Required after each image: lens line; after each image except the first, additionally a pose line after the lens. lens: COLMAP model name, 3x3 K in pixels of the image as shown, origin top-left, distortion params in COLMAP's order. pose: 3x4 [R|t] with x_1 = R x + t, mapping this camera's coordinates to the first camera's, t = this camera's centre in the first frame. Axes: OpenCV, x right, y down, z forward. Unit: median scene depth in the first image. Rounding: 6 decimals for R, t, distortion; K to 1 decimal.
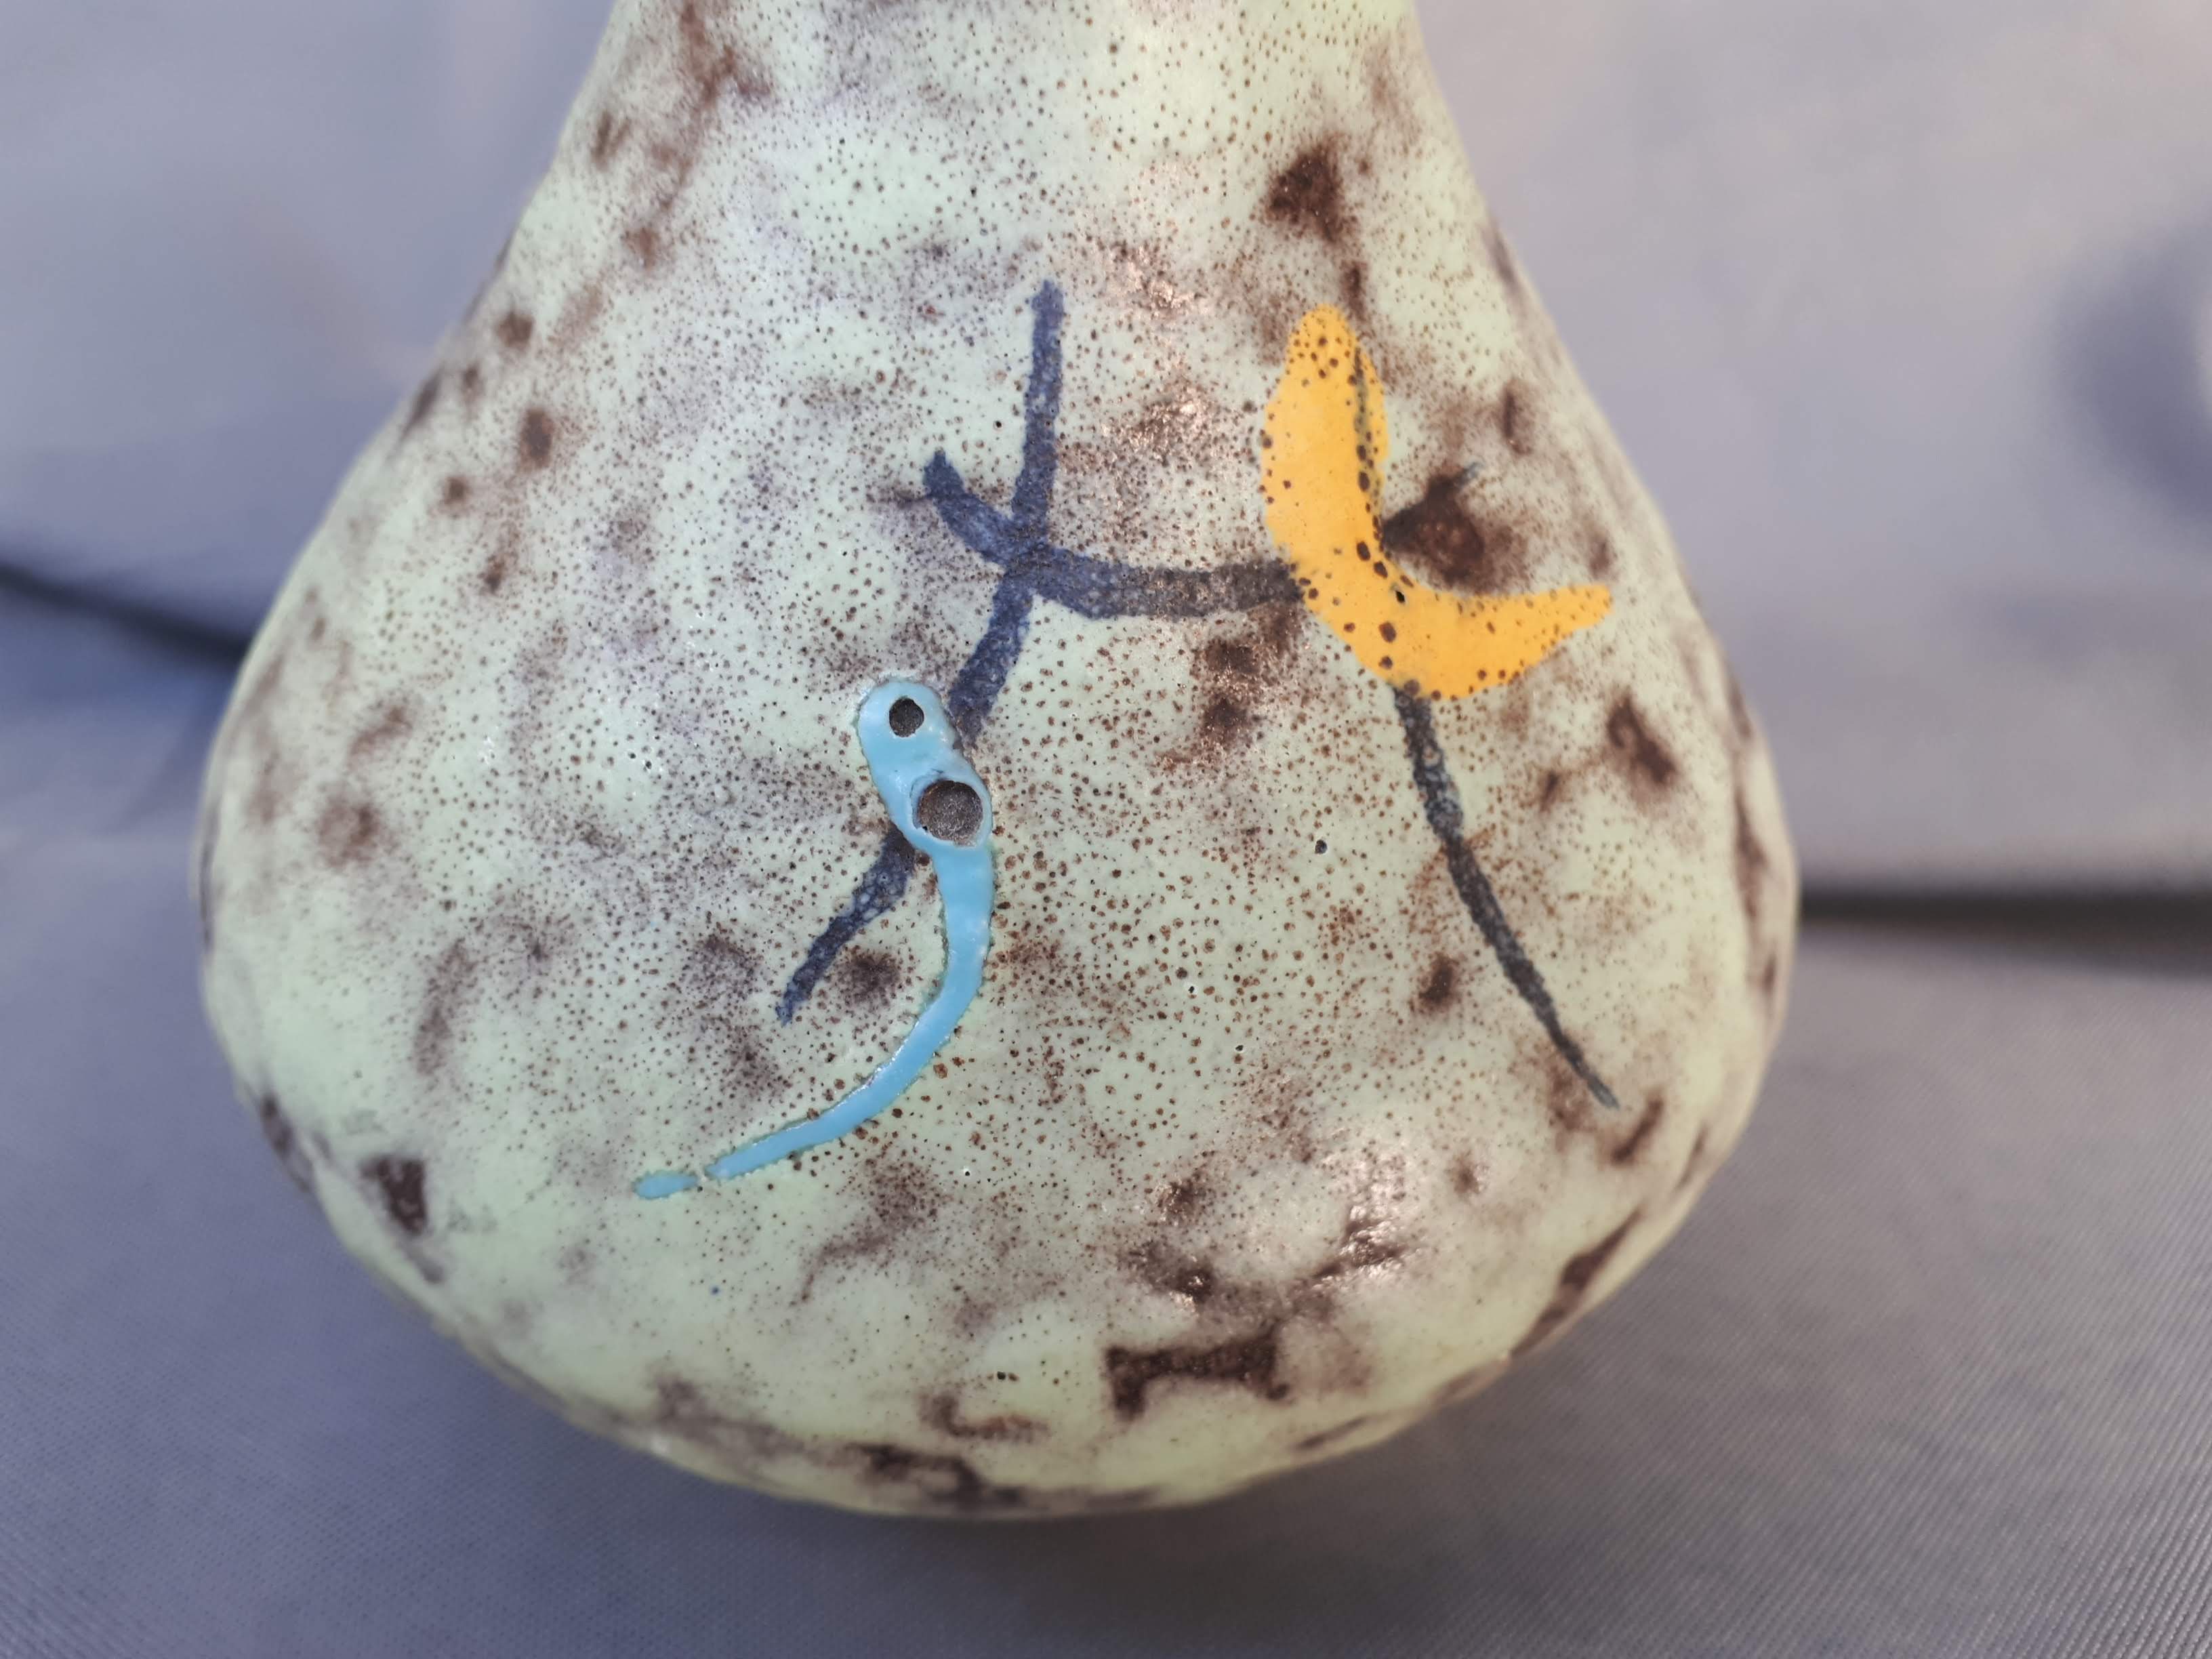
lens RADIAL K [[1765.6, 0, 1171.5], [0, 1765.6, 780.2], [0, 0, 1]] dist [0.090277, -0.299561]
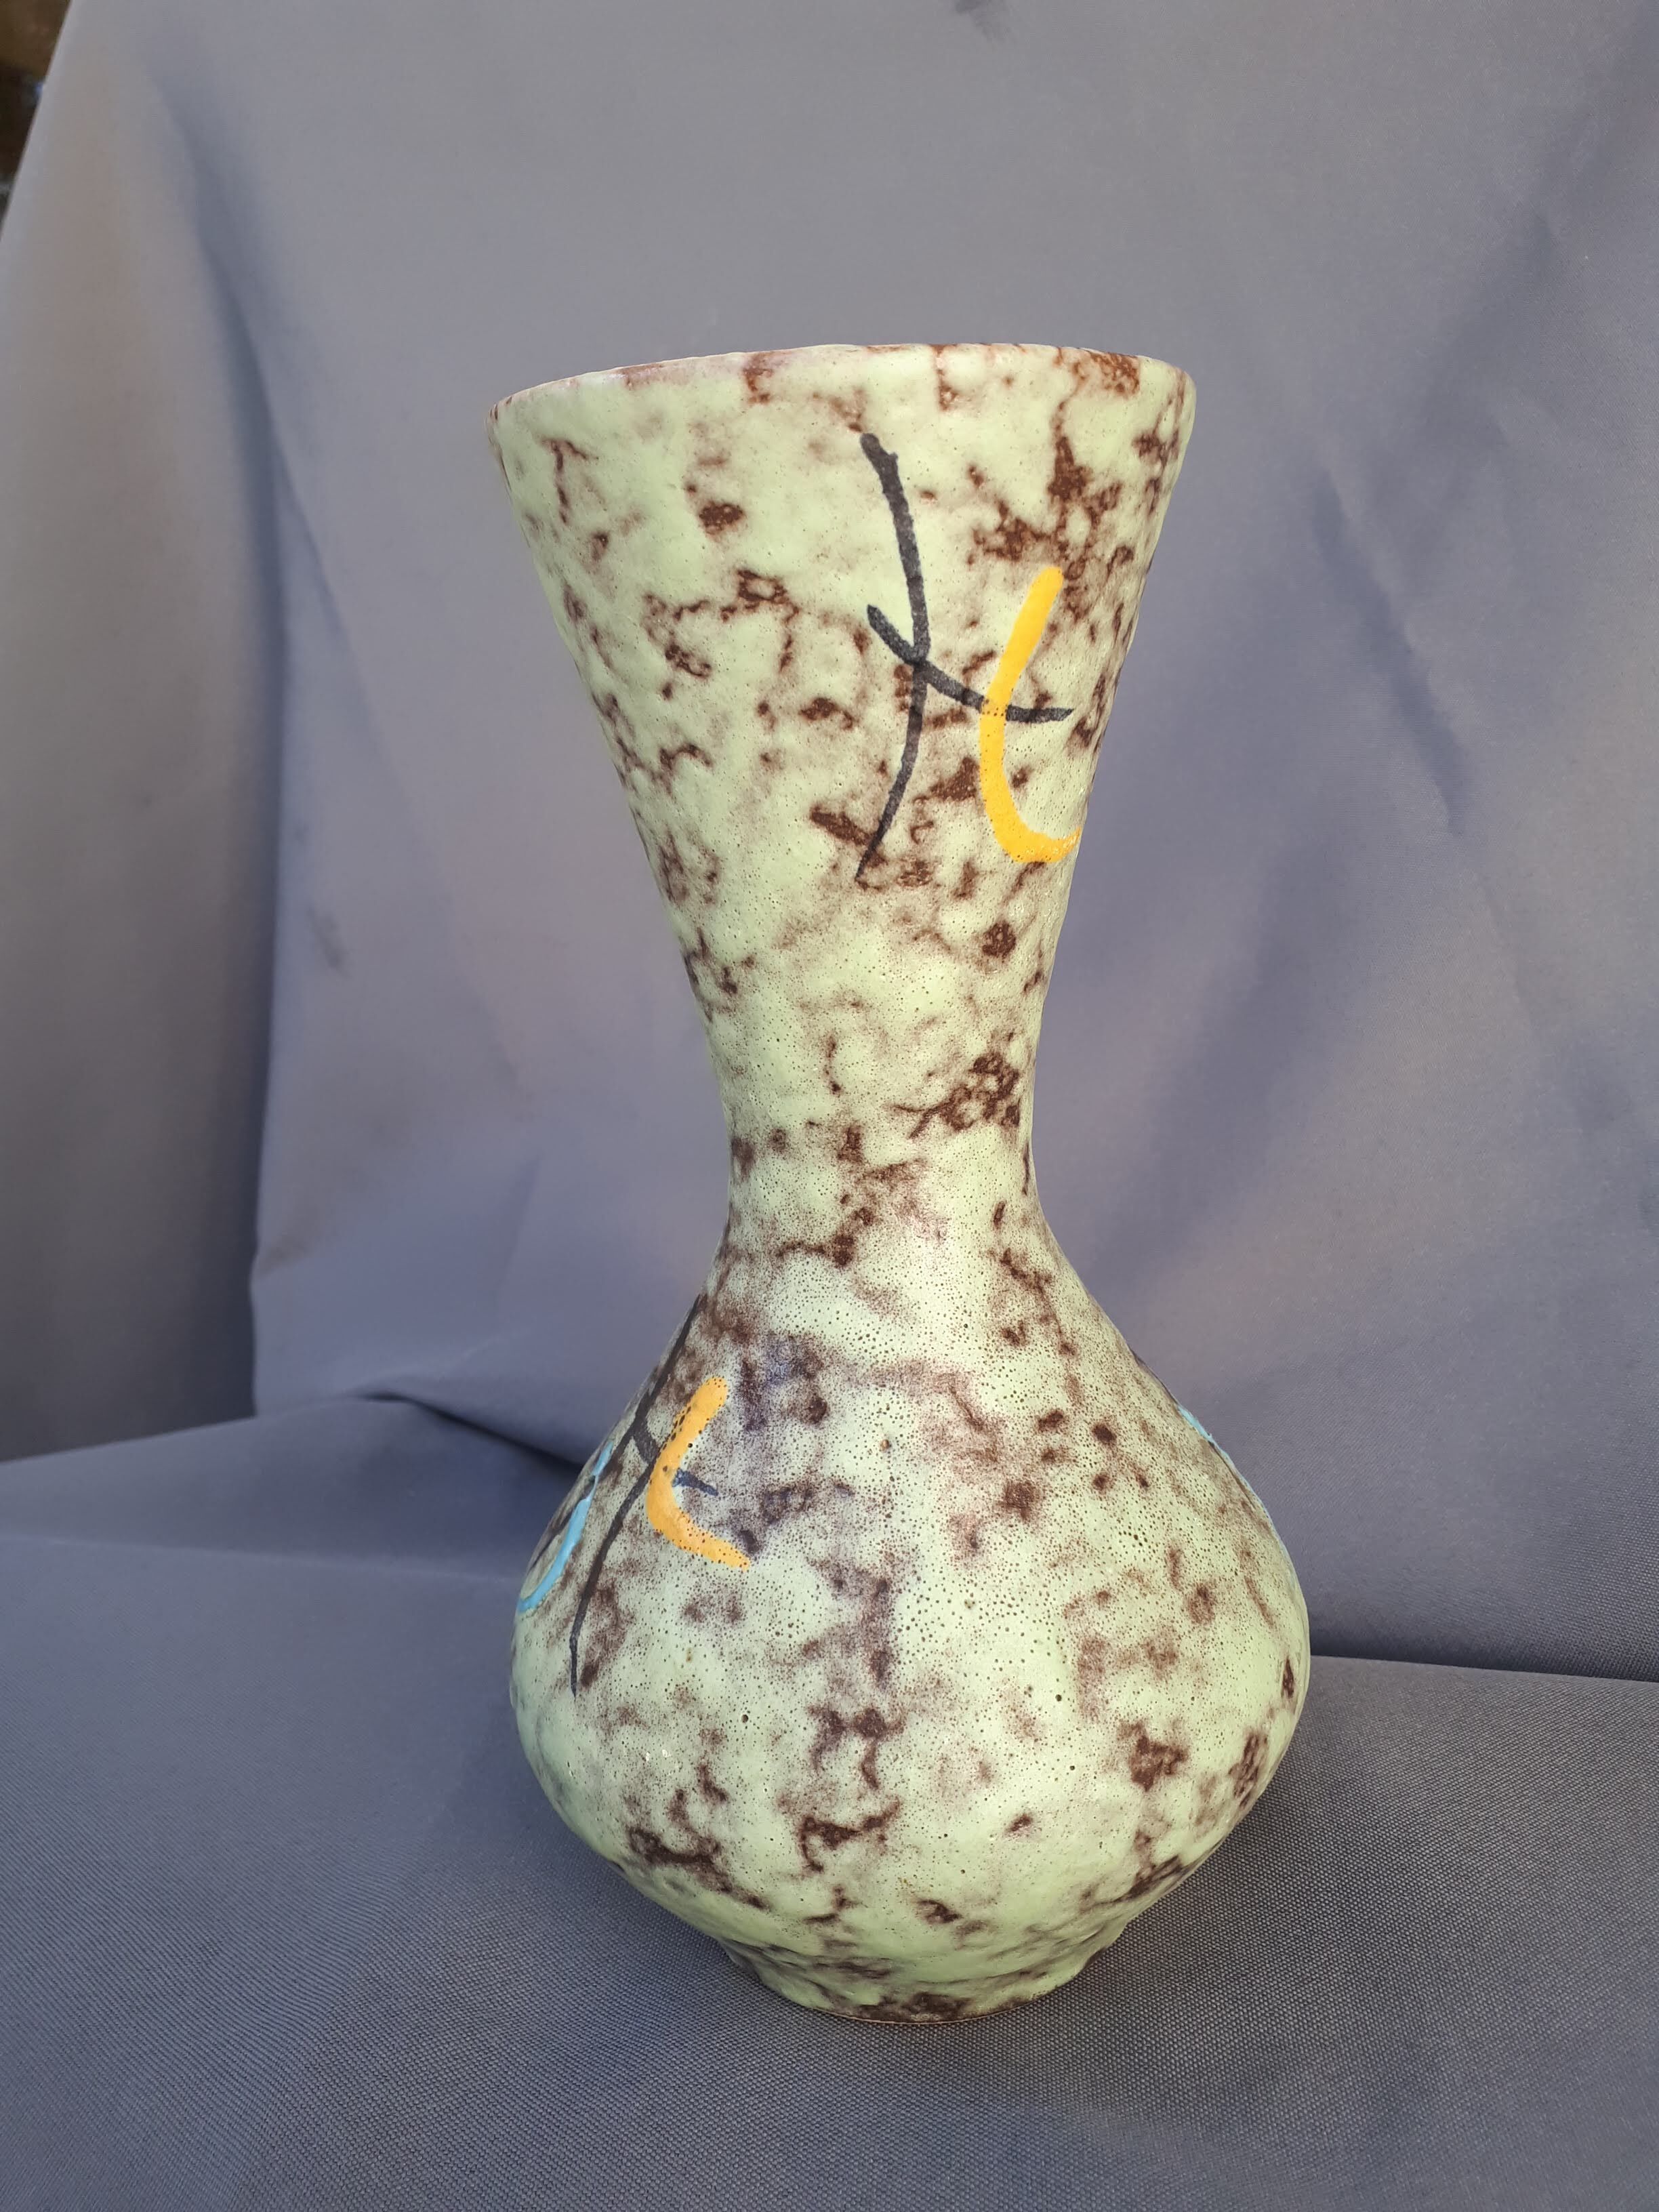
lens RADIAL K [[1765.6, 0, 847.8], [0, 1765.6, 1109.2], [0, 0, 1]] dist [0.090277, -0.299561]
pose [[-0.056992, -0.272809, 0.960379, -2.653559], [0.573194, 0.778665, 0.255206, -1.417449], [-0.817435, 0.565028, 0.111994, 0.810067]]
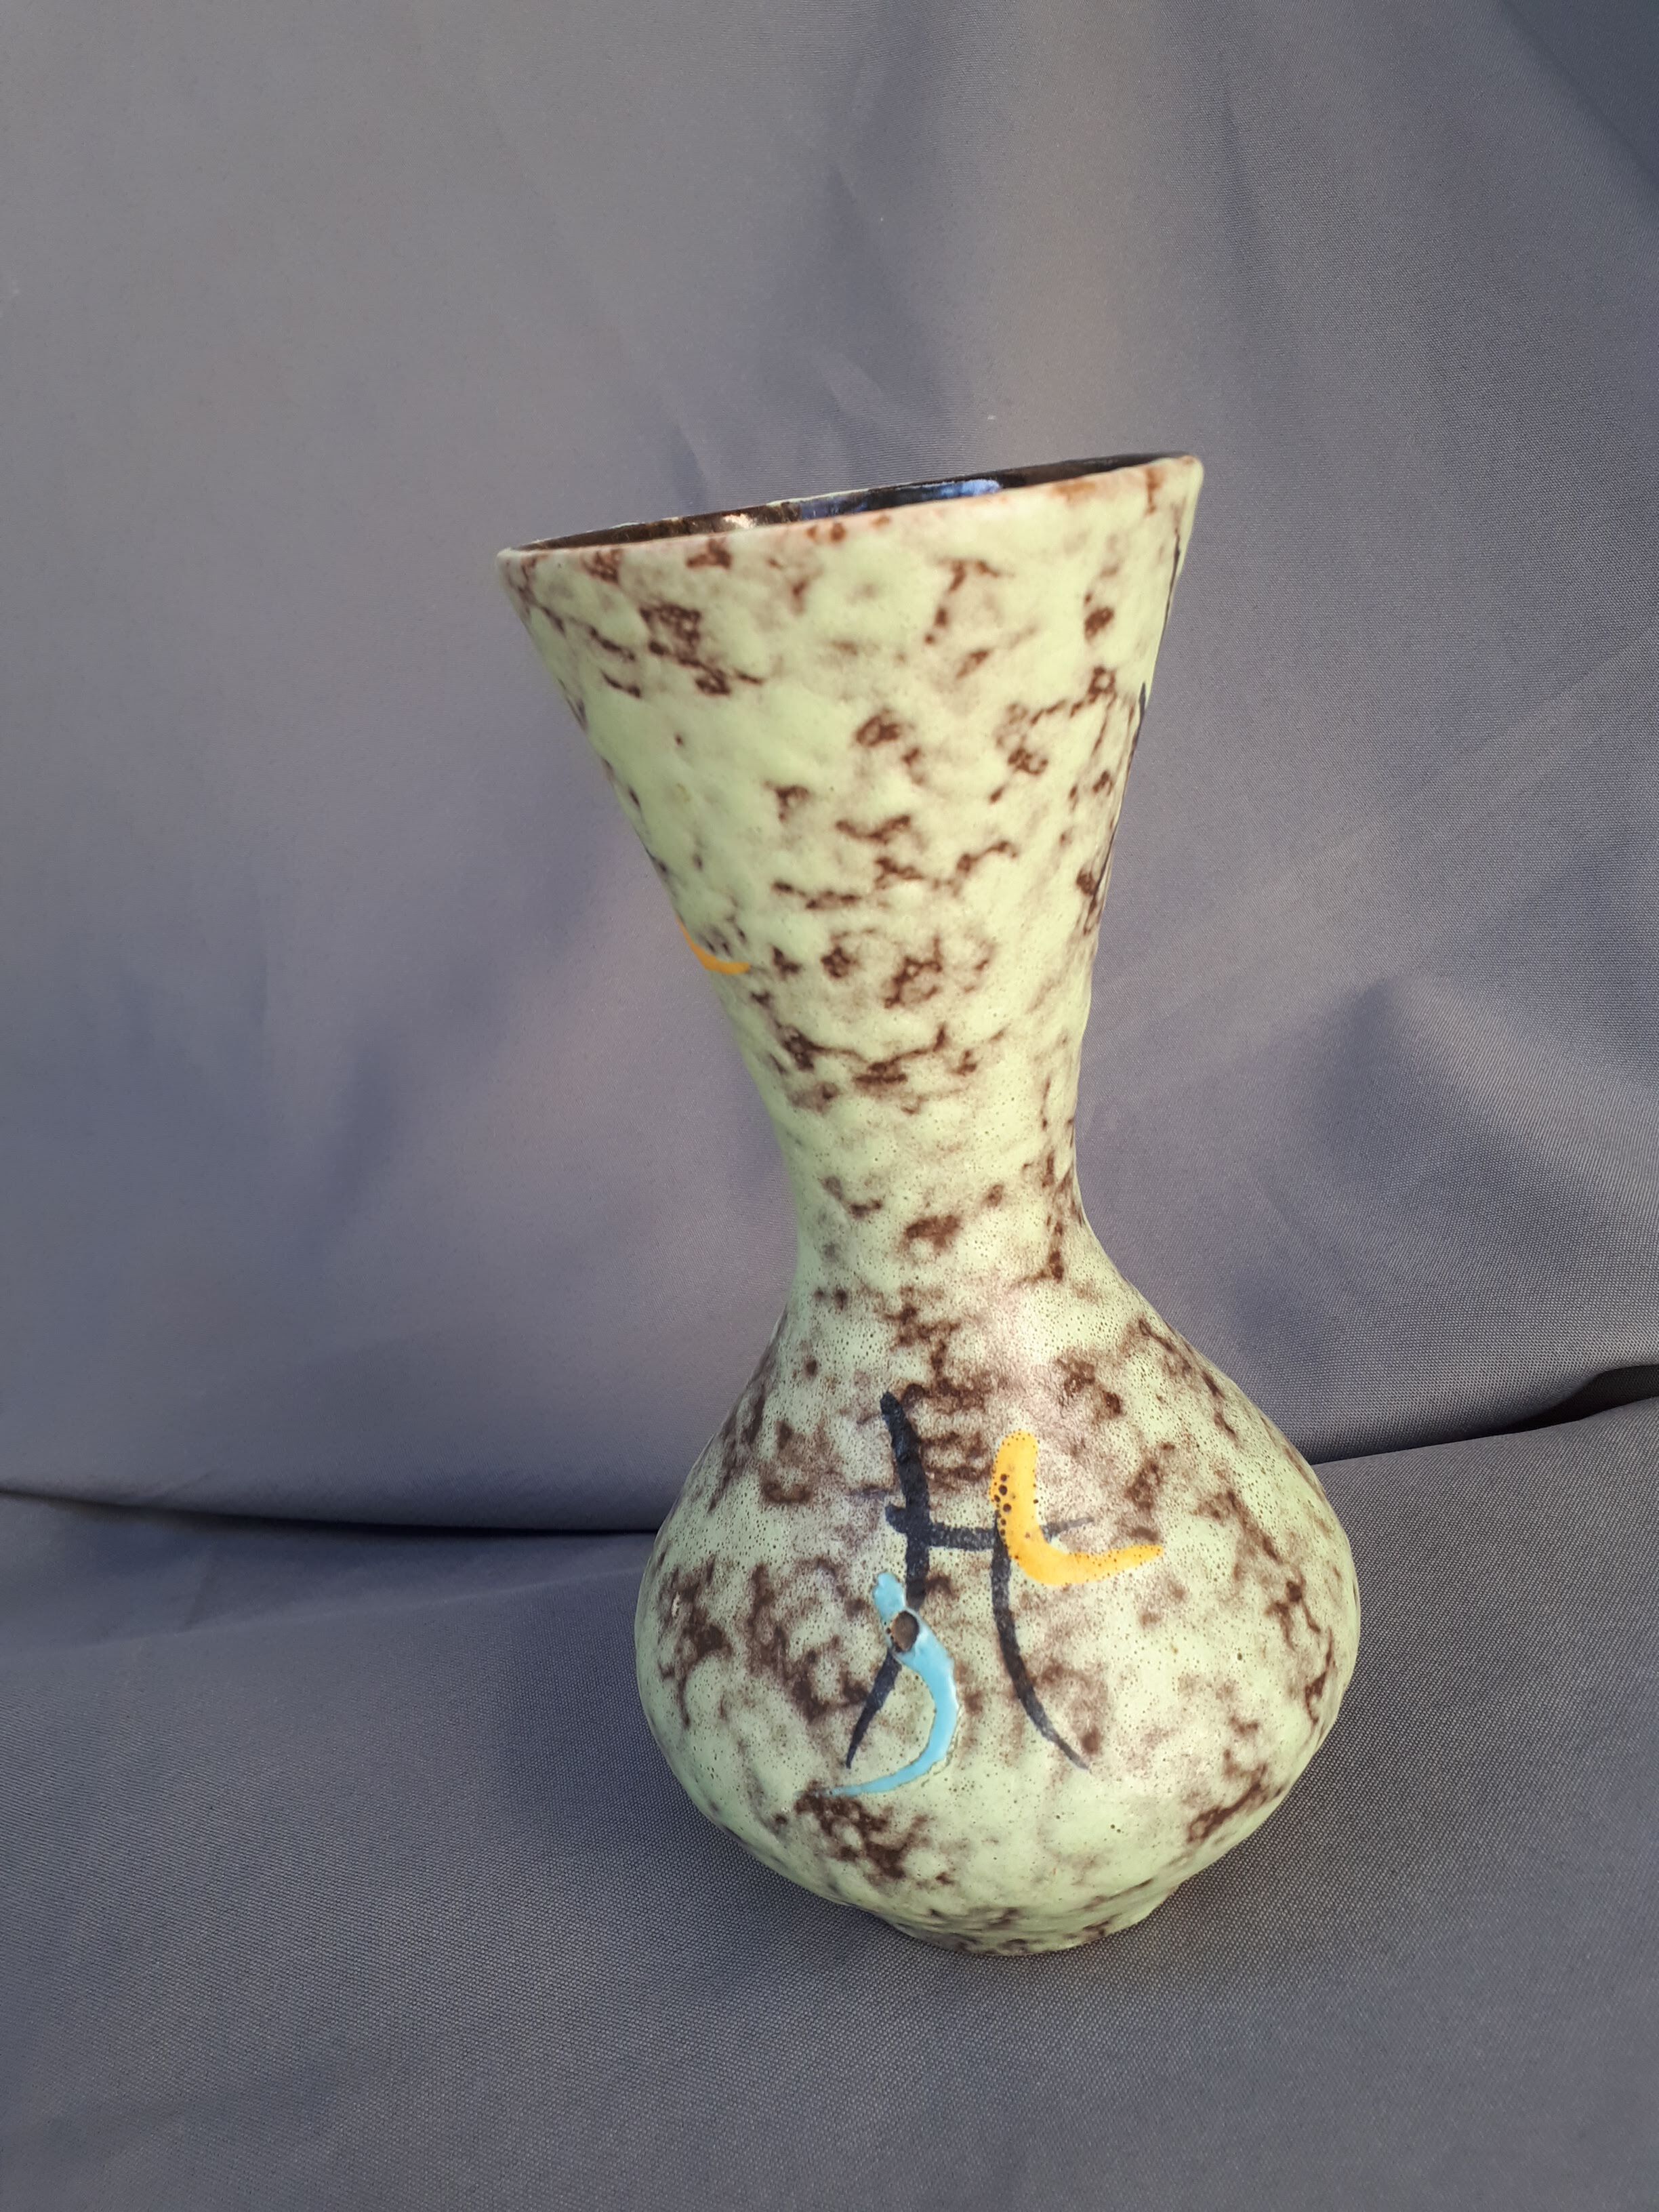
lens RADIAL K [[1765.6, 0, 813.4], [0, 1765.6, 1103.3], [0, 0, 1]] dist [0.090277, -0.299561]
pose [[-0.895406, -0.075419, 0.438816, -1.156038], [0.319174, 0.578437, 0.750692, -2.940352], [-0.310444, 0.812233, -0.493865, 2.465979]]
